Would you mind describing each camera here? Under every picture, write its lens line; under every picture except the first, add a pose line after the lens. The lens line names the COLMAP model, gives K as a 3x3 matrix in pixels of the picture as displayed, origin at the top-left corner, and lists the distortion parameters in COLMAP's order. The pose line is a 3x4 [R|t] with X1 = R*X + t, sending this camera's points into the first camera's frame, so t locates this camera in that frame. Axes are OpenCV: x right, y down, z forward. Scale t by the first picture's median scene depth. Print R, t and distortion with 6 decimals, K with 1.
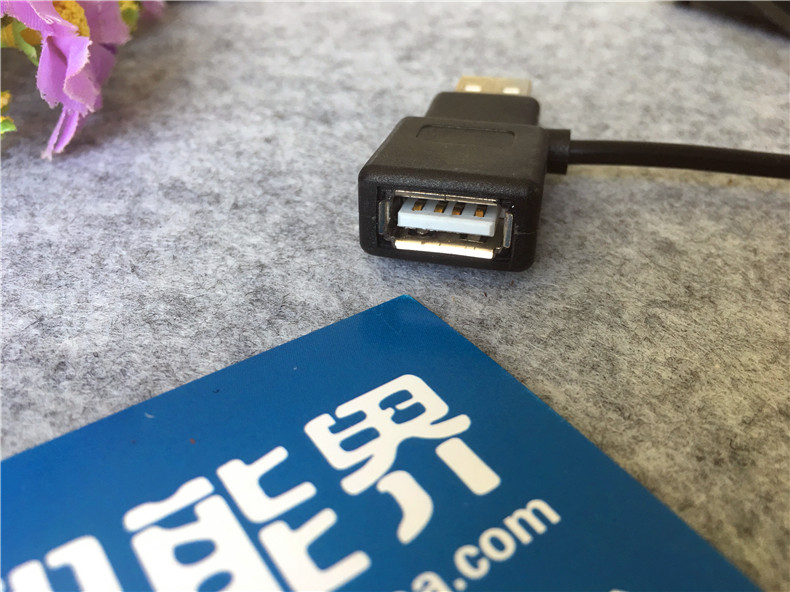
lens RADIAL K [[717.5, 0, 391.1], [0, 717.5, 297.8], [0, 0, 1]] dist [0.048733, -0.069358]
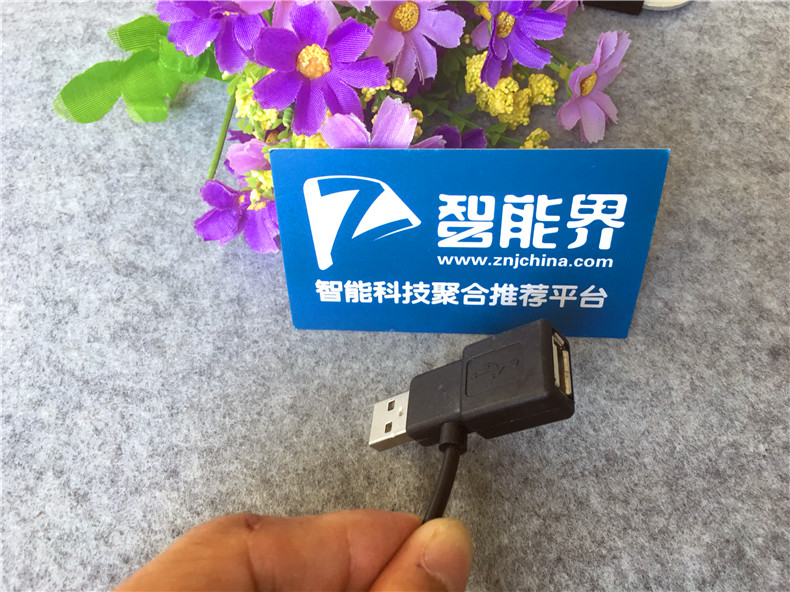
lens RADIAL K [[717.5, 0, 393.4], [0, 717.5, 303.0], [0, 0, 1]] dist [0.048733, -0.069358]
pose [[0.813424, 0.510792, 0.278267, -1.314114], [-0.300440, -0.040691, 0.952932, -2.372506], [0.498074, -0.858741, 0.120363, 0.005890]]
